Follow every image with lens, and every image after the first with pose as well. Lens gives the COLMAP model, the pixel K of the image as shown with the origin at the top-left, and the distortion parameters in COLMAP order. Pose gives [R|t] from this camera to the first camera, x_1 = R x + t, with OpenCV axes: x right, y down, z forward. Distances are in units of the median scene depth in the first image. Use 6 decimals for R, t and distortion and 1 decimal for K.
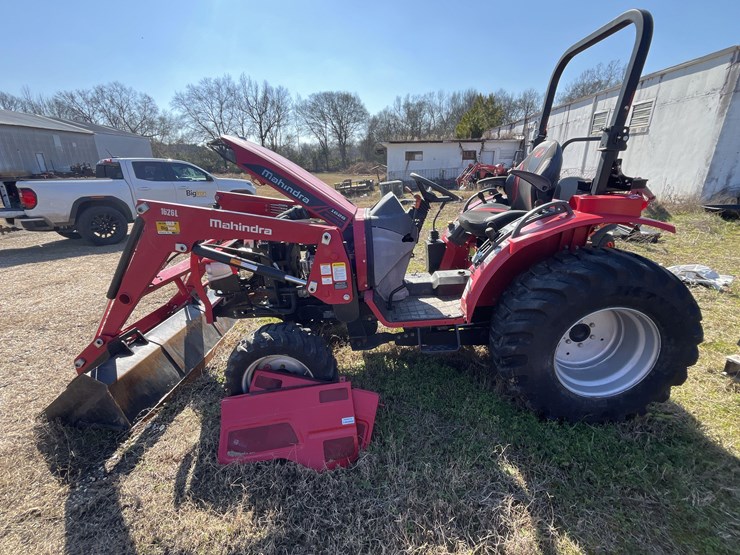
lens RADIAL K [[331.0, 0, 369.4], [0, 331.0, 275.0], [0, 0, 1]] dist [-0.002858, -0.001391]
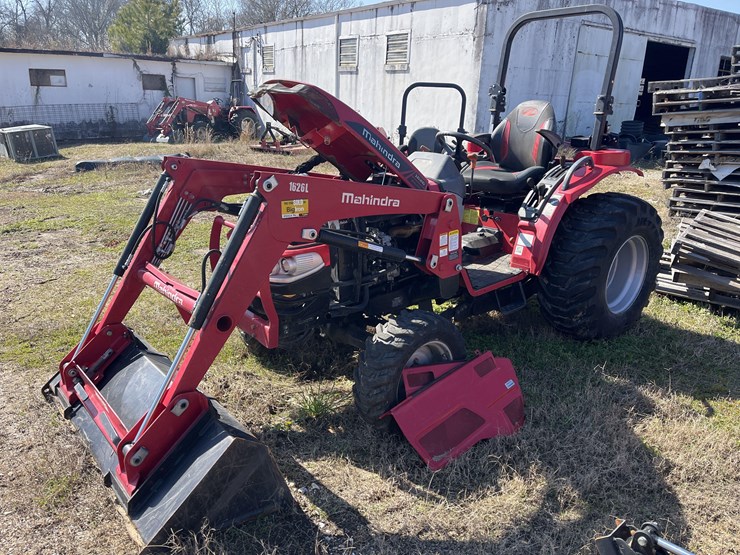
lens RADIAL K [[567.9, 0, 372.4], [0, 567.9, 282.0], [0, 0, 1]] dist [0.062022, -0.081234]
pose [[0.753703, -0.166906, 0.635668, -0.113216], [0.172291, 0.983567, 0.053970, -0.001806], [-0.634230, 0.068843, 0.770073, -0.006222]]
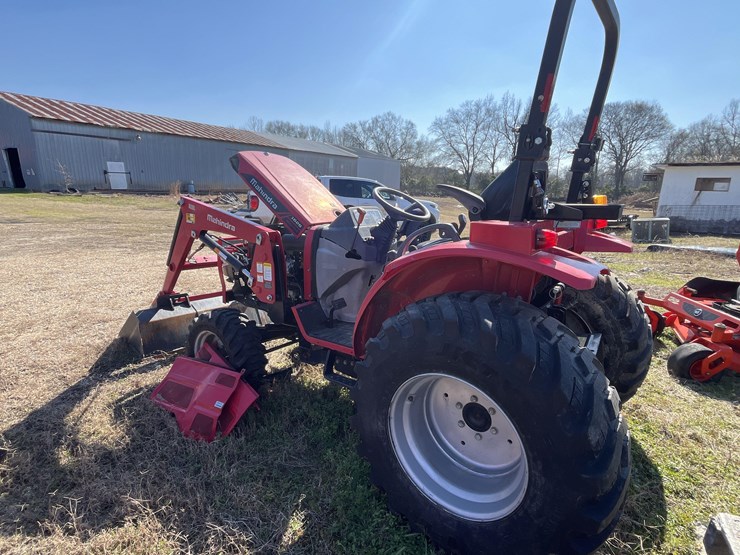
lens RADIAL K [[387.2, 0, 367.3], [0, 387.2, 276.8], [0, 0, 1]] dist [-0.009116, 0.002641]
pose [[0.788498, 0.169904, -0.591103, 0.078873], [-0.229037, 0.973075, -0.025827, -0.003149], [0.570800, 0.155750, 0.806182, 0.016172]]
